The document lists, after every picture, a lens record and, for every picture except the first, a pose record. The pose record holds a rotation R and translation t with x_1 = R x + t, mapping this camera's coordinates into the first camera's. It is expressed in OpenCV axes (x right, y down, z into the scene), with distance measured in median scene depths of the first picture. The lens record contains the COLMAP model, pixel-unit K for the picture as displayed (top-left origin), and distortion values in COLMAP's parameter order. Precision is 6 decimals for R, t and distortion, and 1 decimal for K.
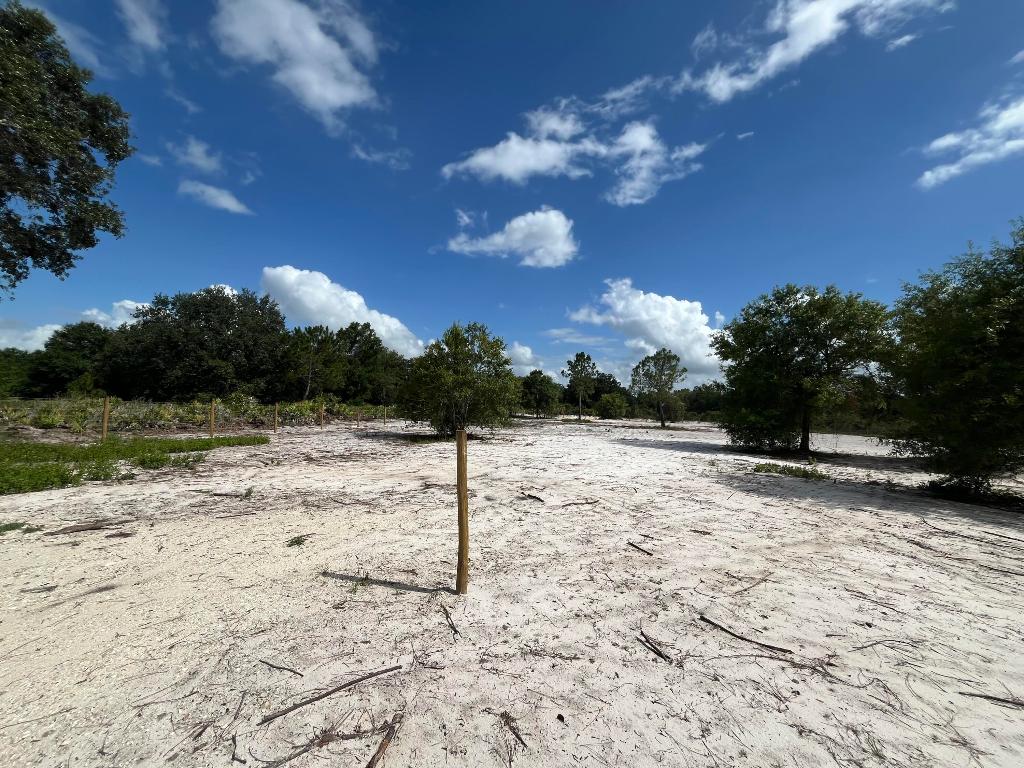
lens RADIAL K [[409.4, 0, 512.4], [0, 409.4, 384.3], [0, 0, 1]] dist [-0.007774, 0.000883]
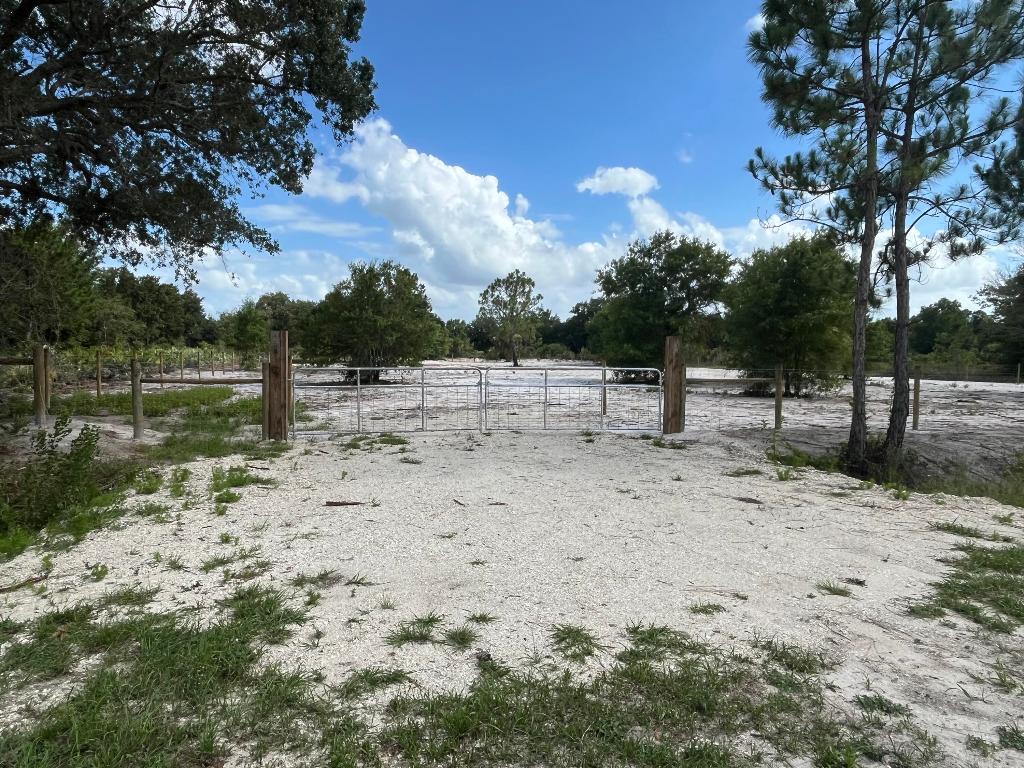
lens RADIAL K [[680.2, 0, 511.3], [0, 680.2, 378.6], [0, 0, 1]] dist [-0.021949, 0.008578]
pose [[0.902221, -0.041858, 0.429238, -0.527567], [-0.006105, 0.993939, 0.109759, -0.049120], [-0.431231, -0.101648, 0.896497, -0.542534]]
